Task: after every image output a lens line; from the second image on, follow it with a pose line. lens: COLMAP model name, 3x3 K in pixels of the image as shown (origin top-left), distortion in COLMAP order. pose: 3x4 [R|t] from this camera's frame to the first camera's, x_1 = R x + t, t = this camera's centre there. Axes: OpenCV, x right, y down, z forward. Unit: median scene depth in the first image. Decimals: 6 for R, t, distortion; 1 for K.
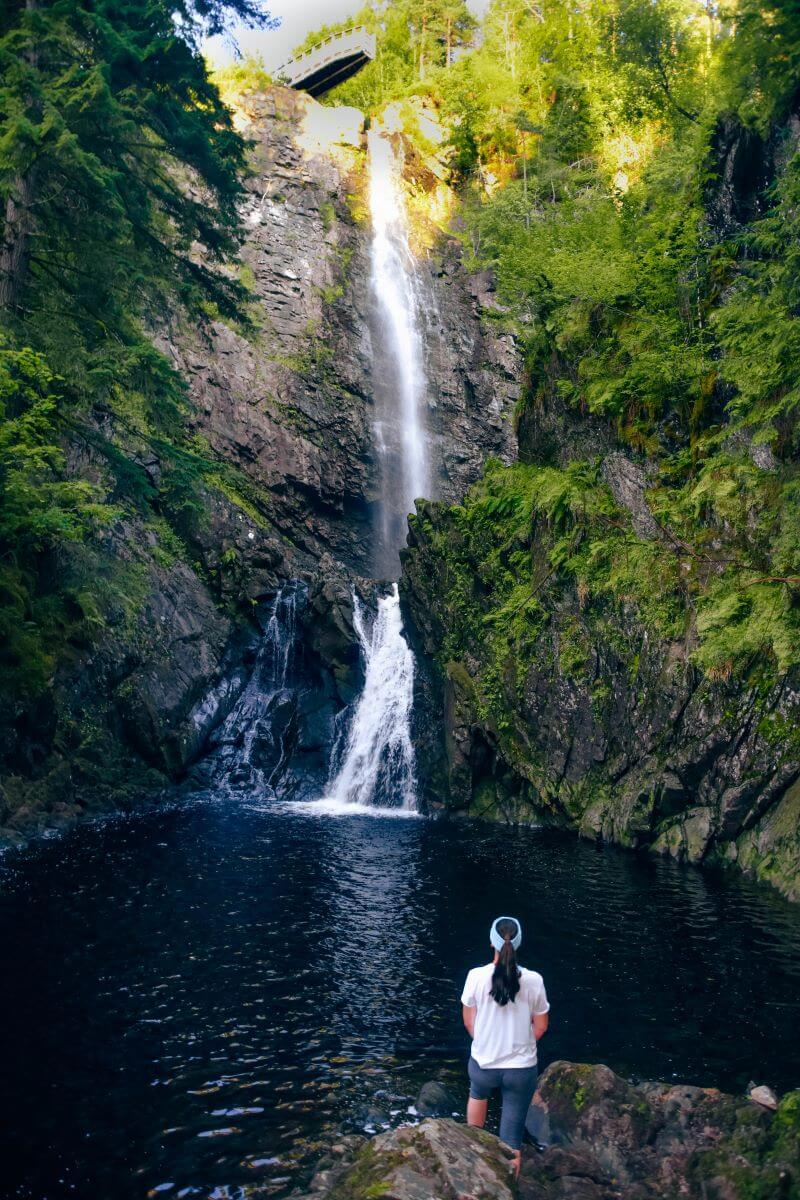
lens RADIAL K [[967.9, 0, 400.0], [0, 967.9, 600.0], [0, 0, 1]] dist [-0.174060, 0.148884]
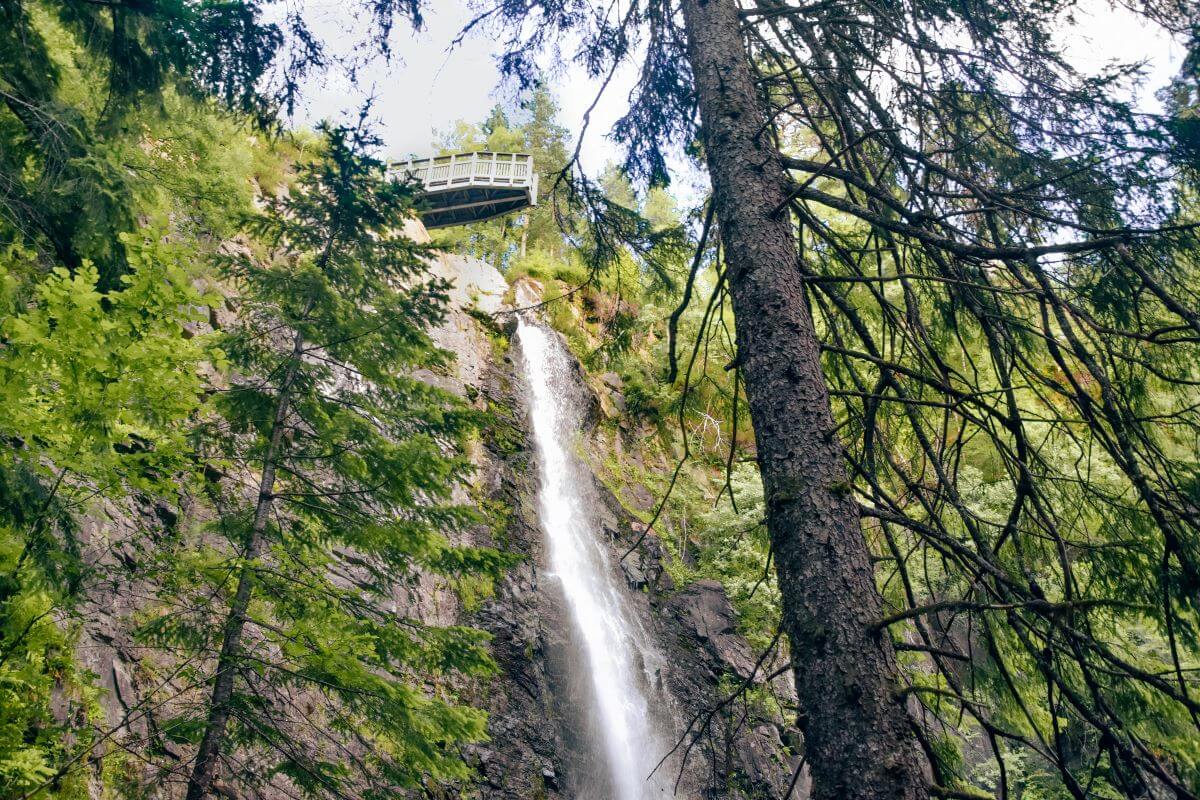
lens RADIAL K [[967.9, 0, 600.0], [0, 967.9, 400.0], [0, 0, 1]] dist [-0.174060, 0.148884]
pose [[0.870545, 0.261607, 0.416790, -0.233428], [-0.046587, 0.886991, -0.459432, -0.187671], [-0.489880, 0.380539, 0.784352, 0.554621]]
